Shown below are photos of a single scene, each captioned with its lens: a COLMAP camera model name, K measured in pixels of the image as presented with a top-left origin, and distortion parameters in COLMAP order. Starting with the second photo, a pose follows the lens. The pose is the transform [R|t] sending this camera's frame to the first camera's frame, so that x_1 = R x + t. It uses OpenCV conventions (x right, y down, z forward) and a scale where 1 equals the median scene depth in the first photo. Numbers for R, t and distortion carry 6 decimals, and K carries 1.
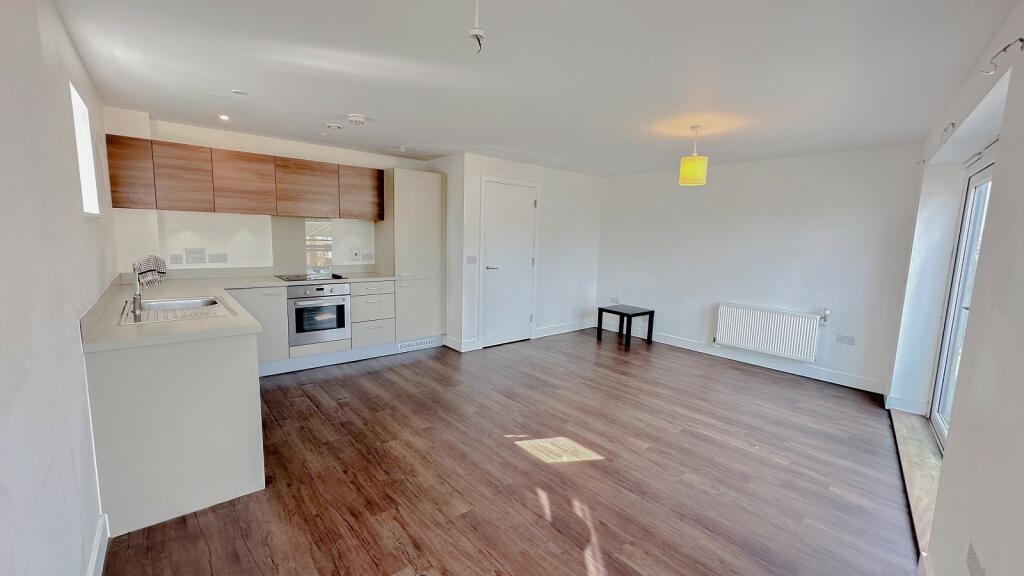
lens RADIAL K [[408.6, 0, 512.0], [0, 408.6, 288.0], [0, 0, 1]] dist [-0.001966, -0.000005]
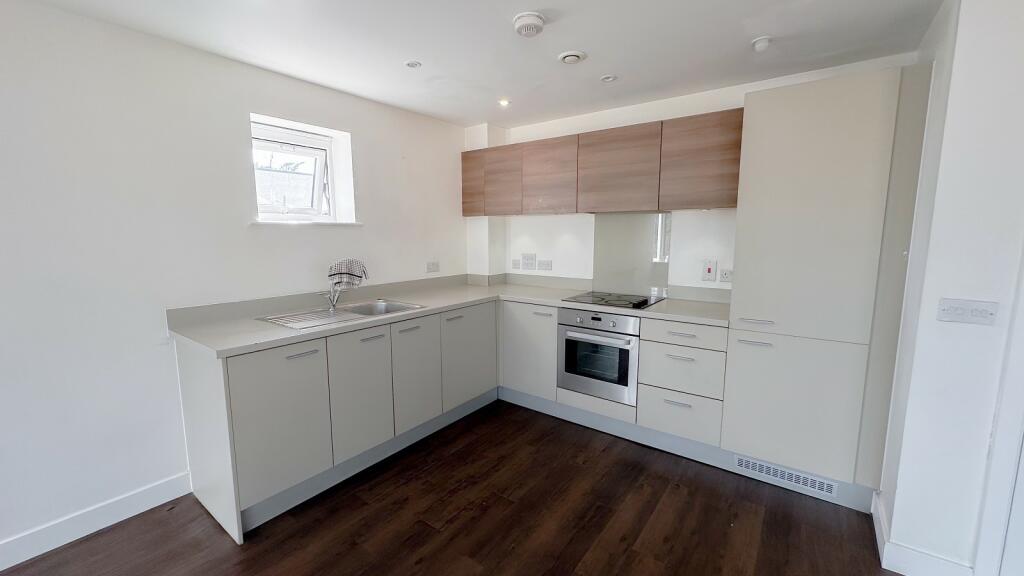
lens RADIAL K [[408.6, 0, 512.0], [0, 408.6, 288.0], [0, 0, 1]] dist [-0.001966, -0.000005]
pose [[0.226321, 0.103550, -0.968533, 0.143015], [-0.115029, 0.990217, 0.078989, -0.084334], [0.967237, 0.093533, 0.236018, 0.704059]]
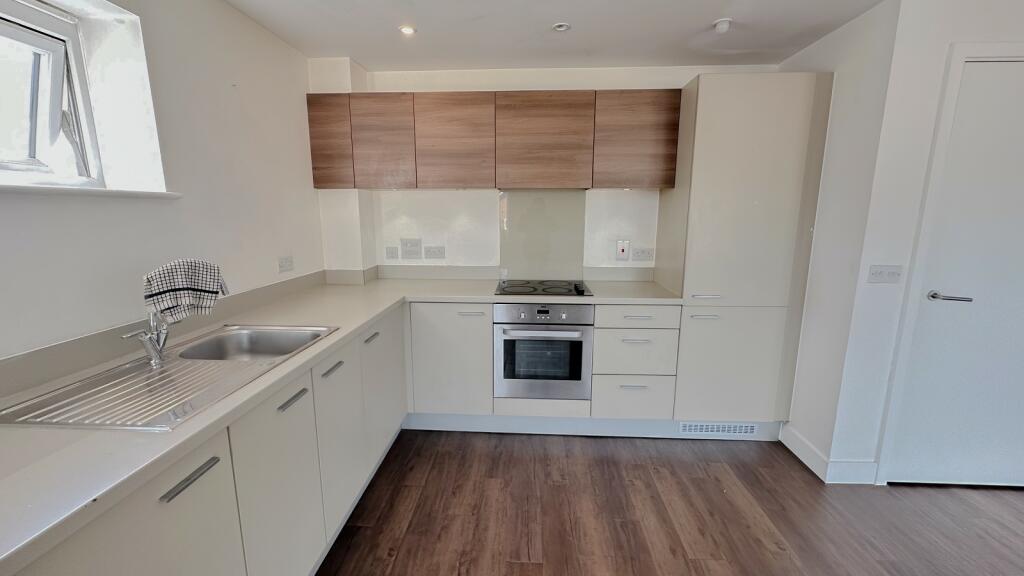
lens RADIAL K [[408.6, 0, 512.0], [0, 408.6, 288.0], [0, 0, 1]] dist [-0.001966, -0.000005]
pose [[0.727510, 0.098333, -0.679013, -0.109126], [-0.067769, 0.995135, 0.071503, -0.069846], [0.682741, -0.006003, 0.730635, 0.542640]]
